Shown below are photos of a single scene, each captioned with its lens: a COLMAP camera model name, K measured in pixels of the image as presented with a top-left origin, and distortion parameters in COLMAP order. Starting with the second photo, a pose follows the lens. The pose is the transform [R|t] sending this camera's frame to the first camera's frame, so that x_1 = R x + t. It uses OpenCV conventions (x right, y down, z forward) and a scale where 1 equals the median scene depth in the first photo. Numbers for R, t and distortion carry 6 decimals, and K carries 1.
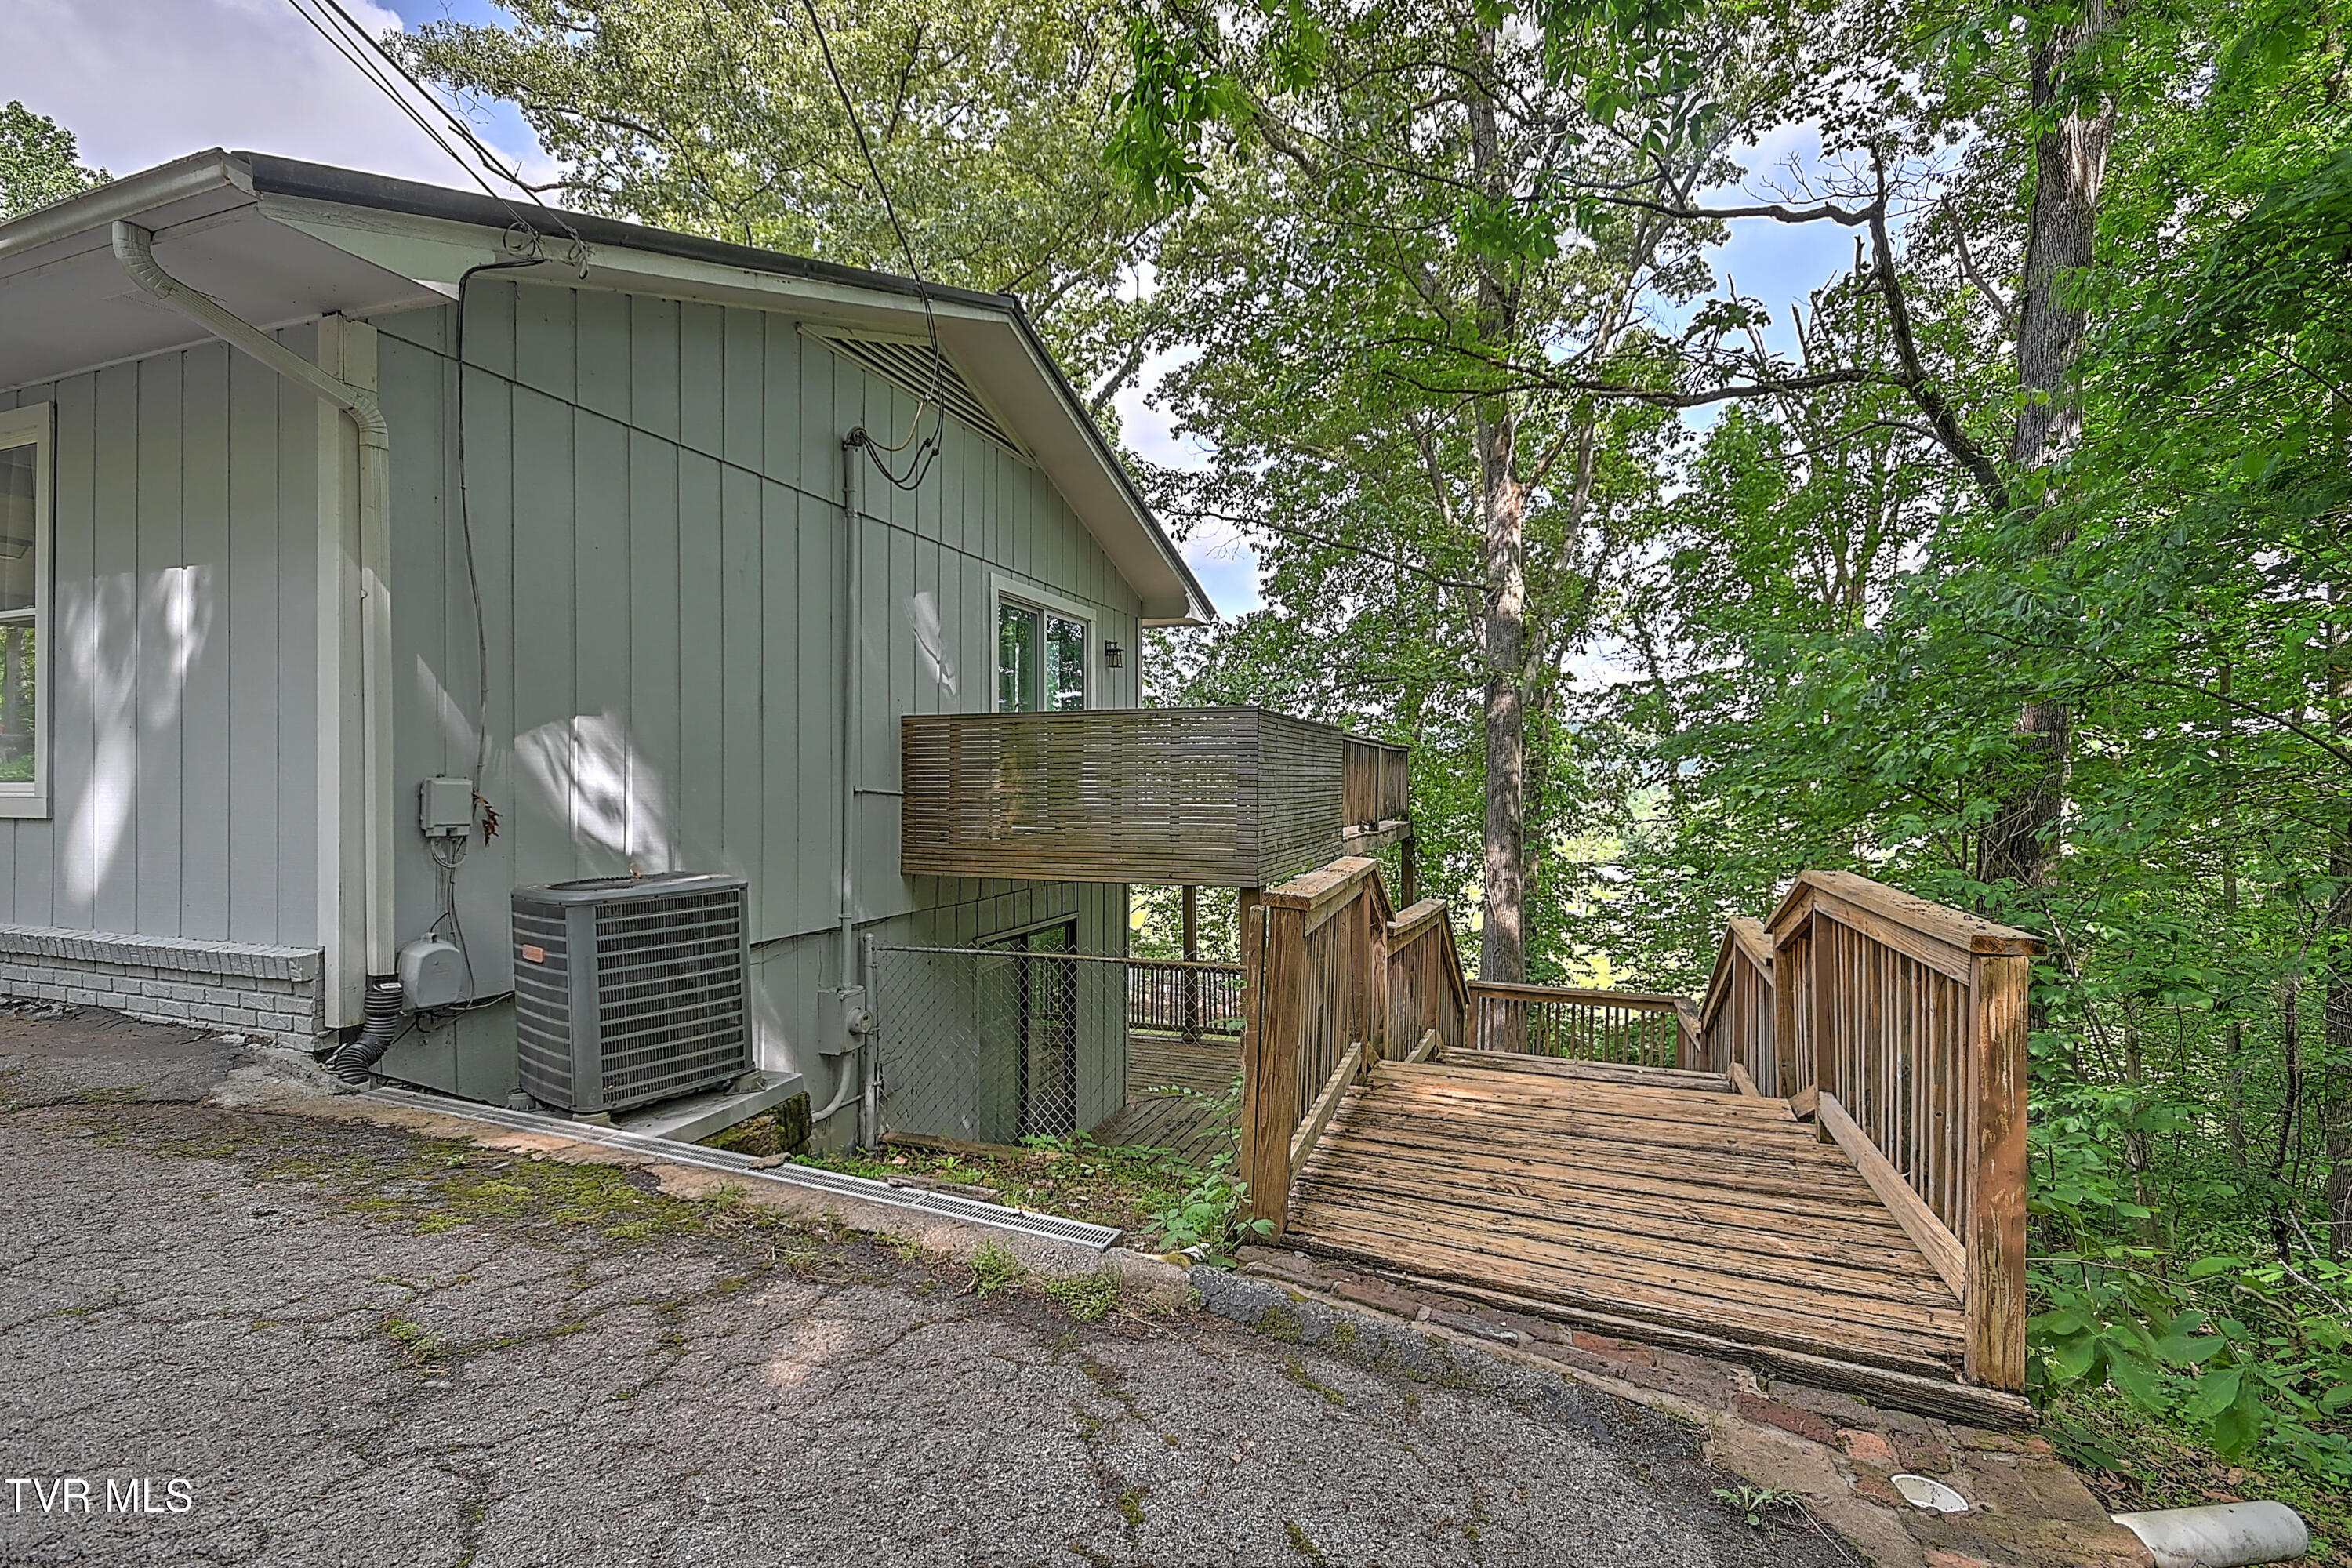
lens RADIAL K [[1069.7, 0, 1180.5], [0, 1069.7, 793.1], [0, 0, 1]] dist [0.012166, -0.000690]
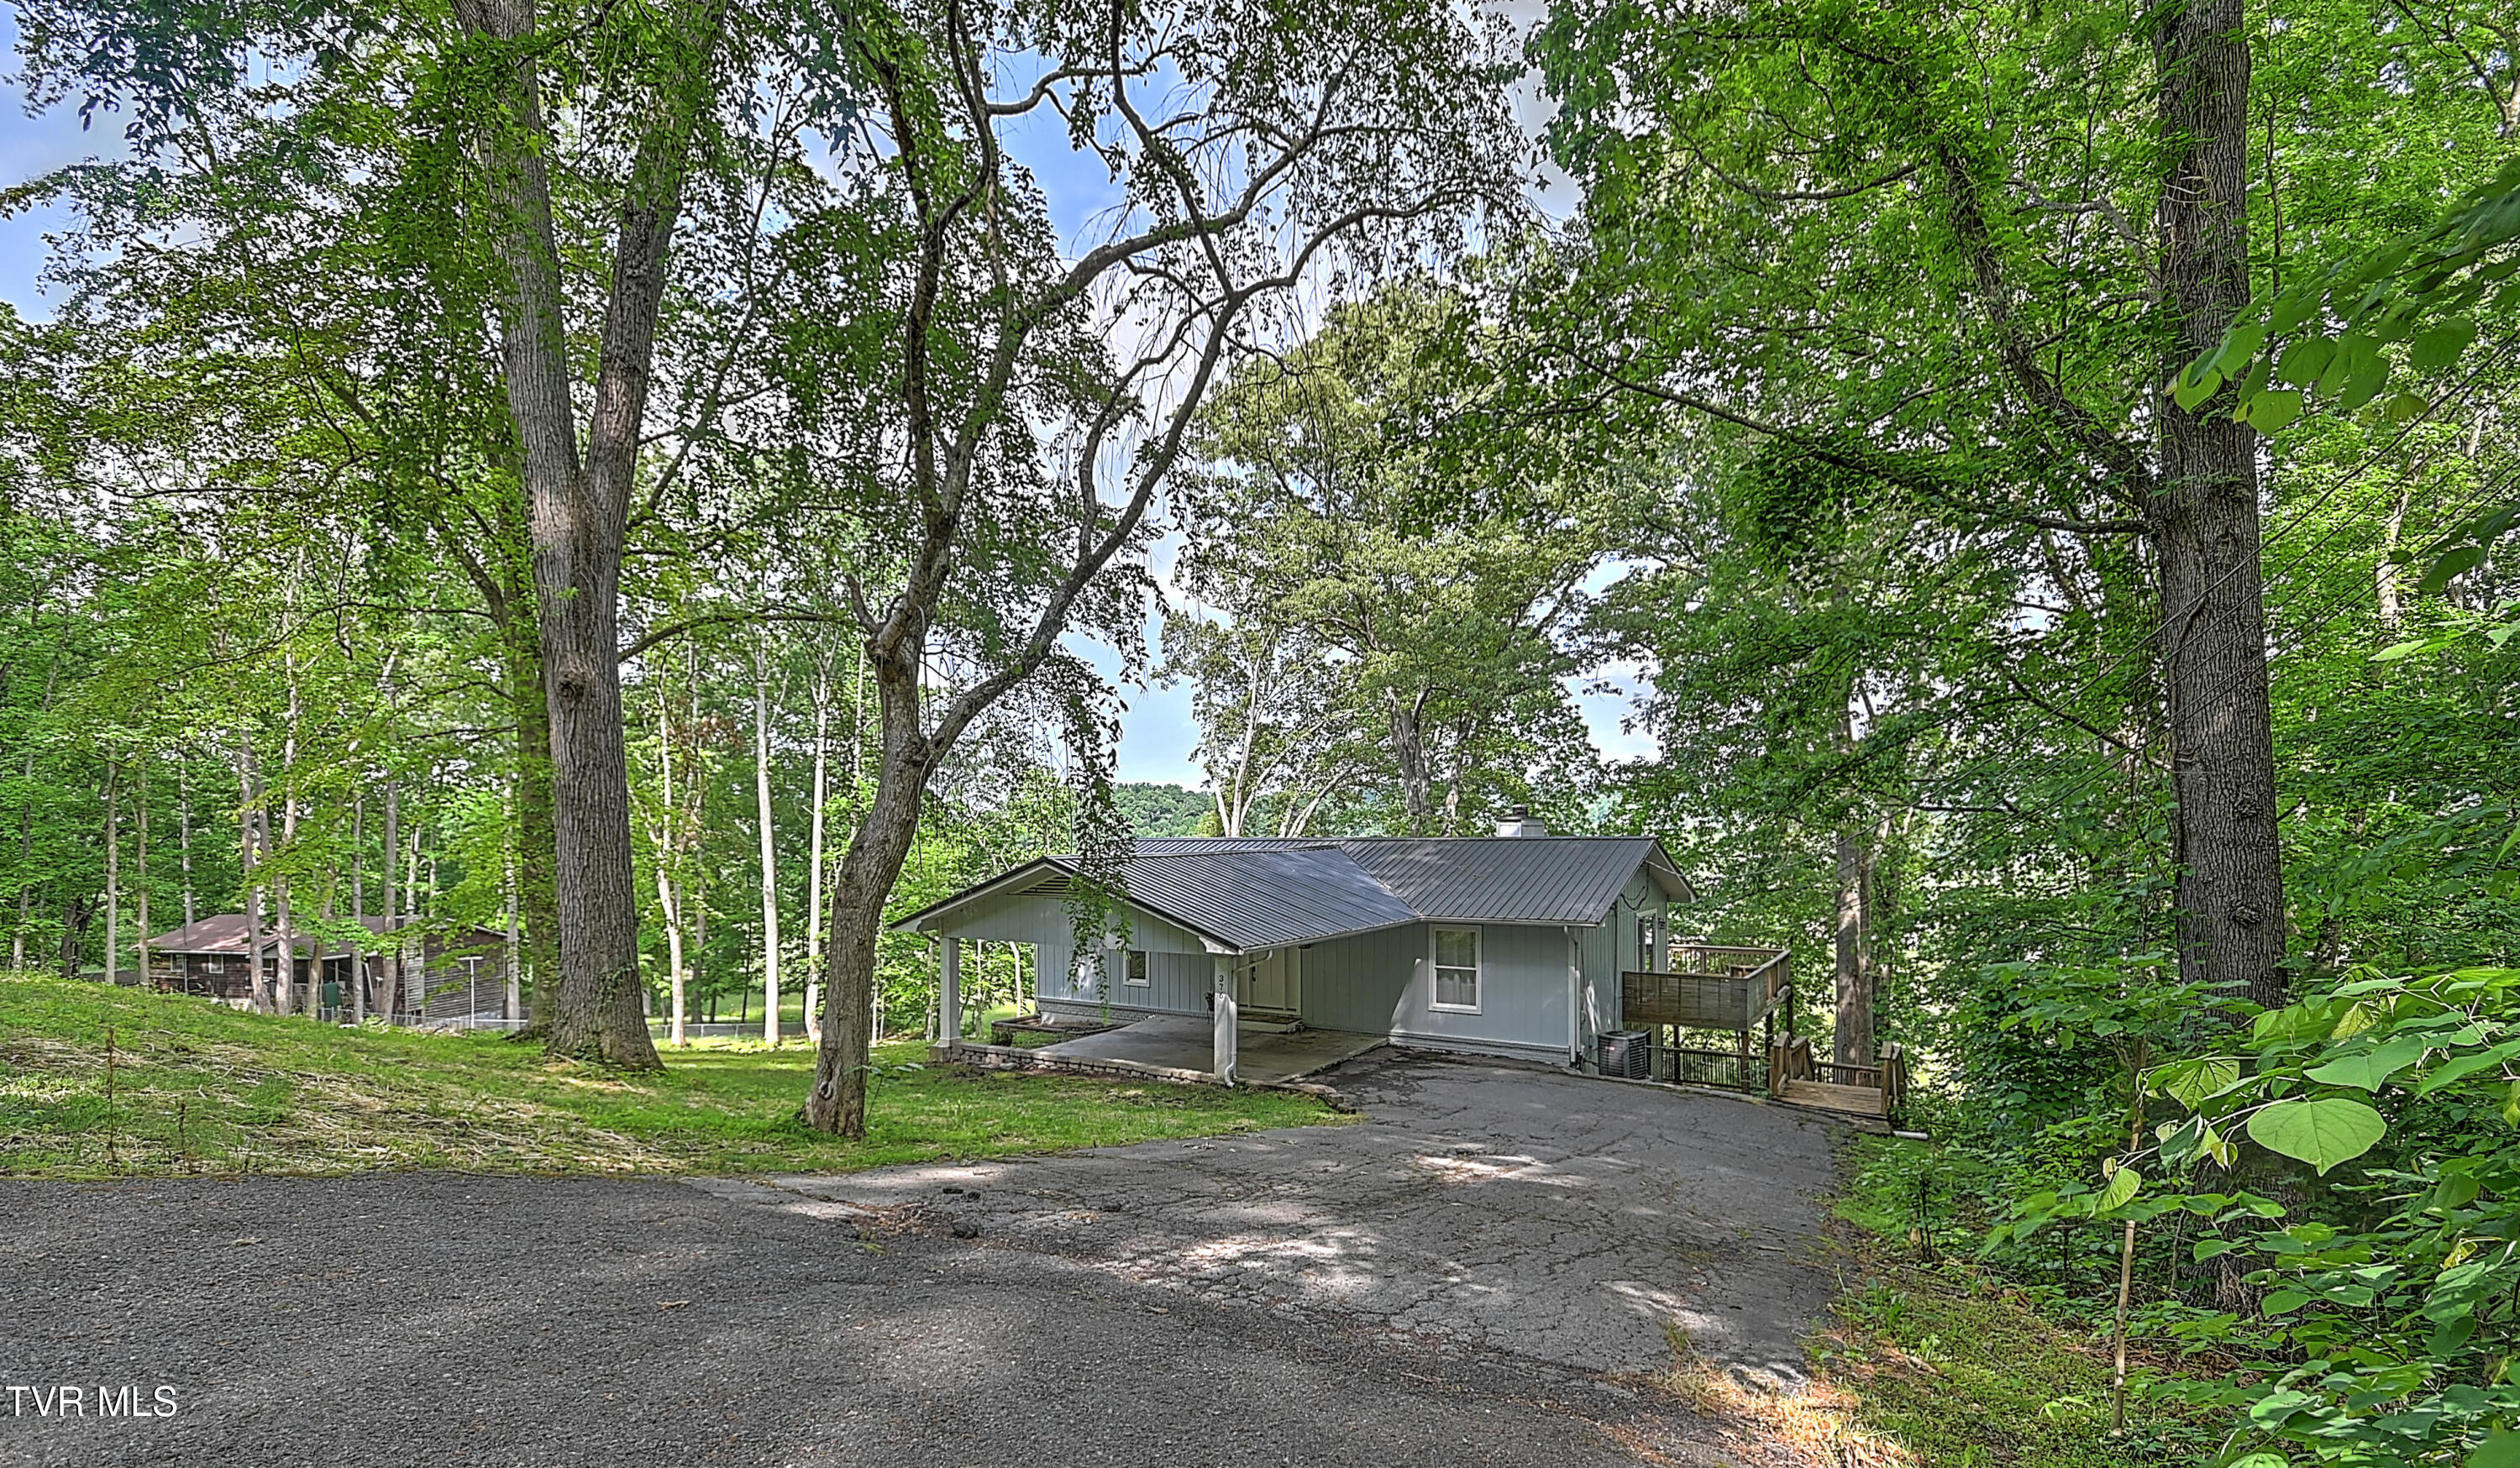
lens RADIAL K [[1168.3, 0, 1250.8], [0, 1168.3, 867.8], [0, 0, 1]] dist [0.003450, 0.000083]
pose [[0.977626, 0.000358, -0.210350, -0.124070], [0.003522, 0.999831, 0.018066, -0.090824], [0.210321, -0.018403, 0.977459, -0.531490]]
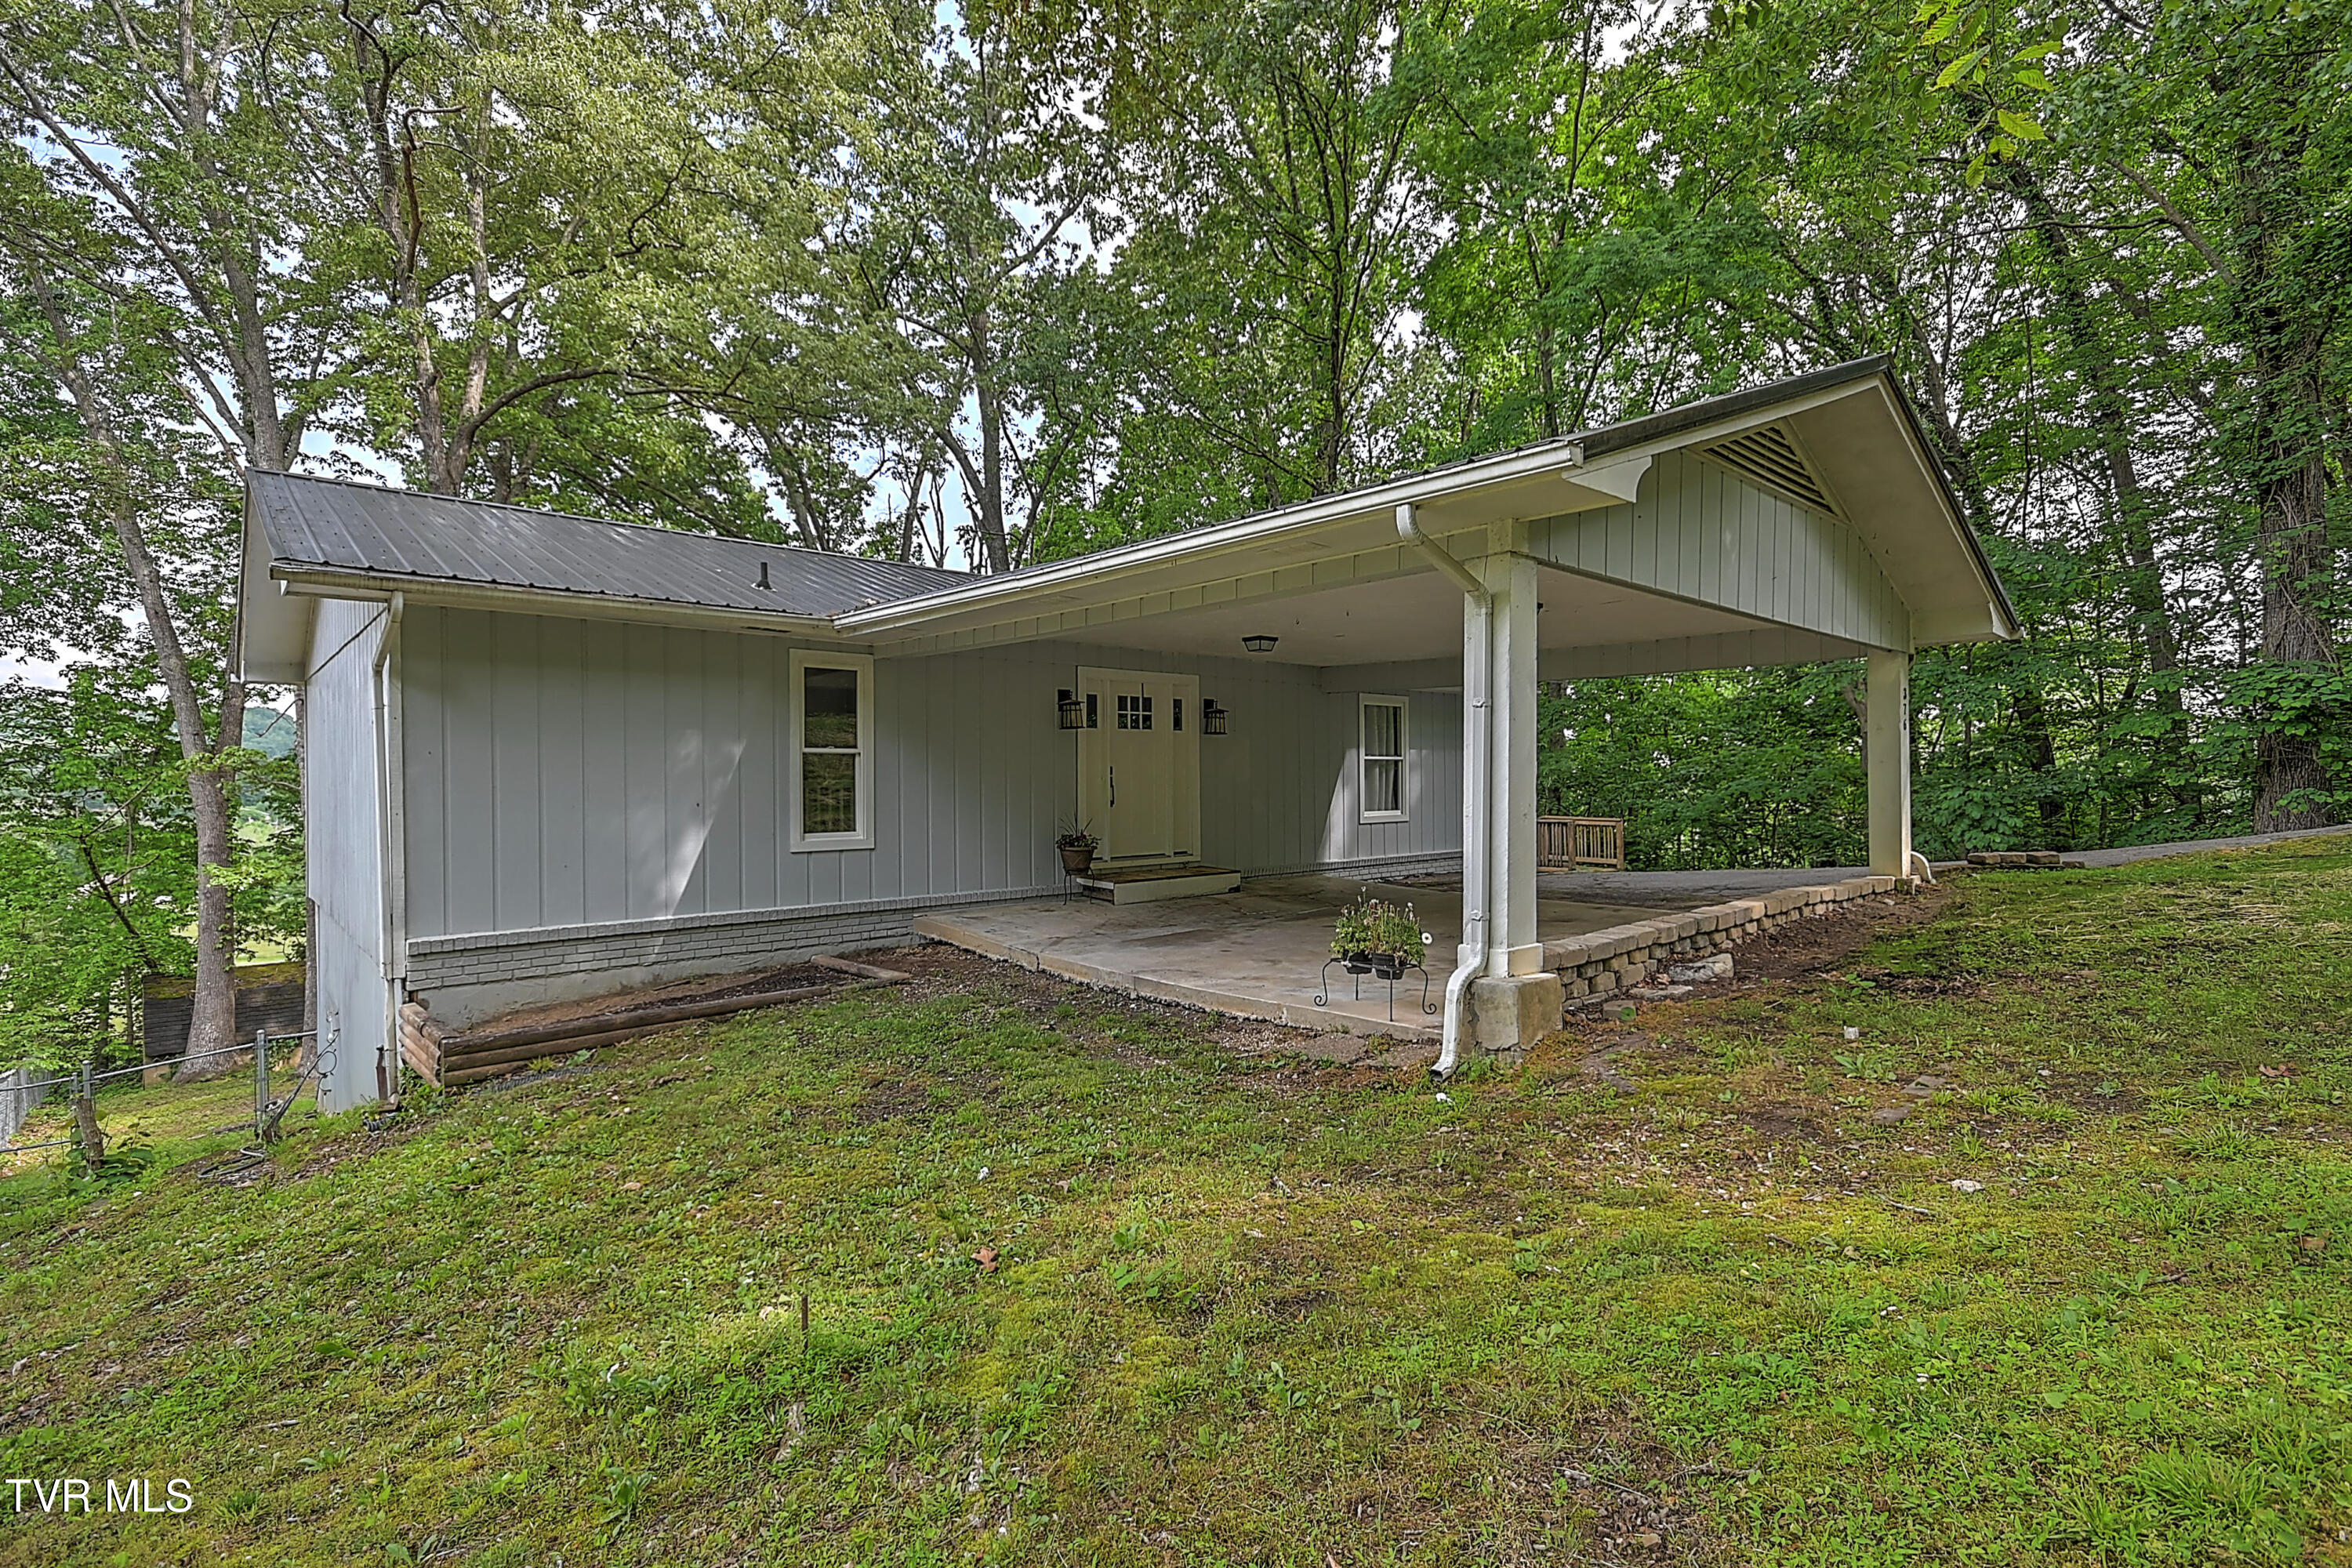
lens RADIAL K [[1069.7, 0, 1190.4], [0, 1069.7, 773.9], [0, 0, 1]] dist [0.012166, -0.000690]
pose [[0.450846, 0.002914, 0.892597, -0.560469], [0.016314, 0.999801, -0.011504, -0.012475], [-0.892452, 0.019748, 0.450709, 0.011566]]
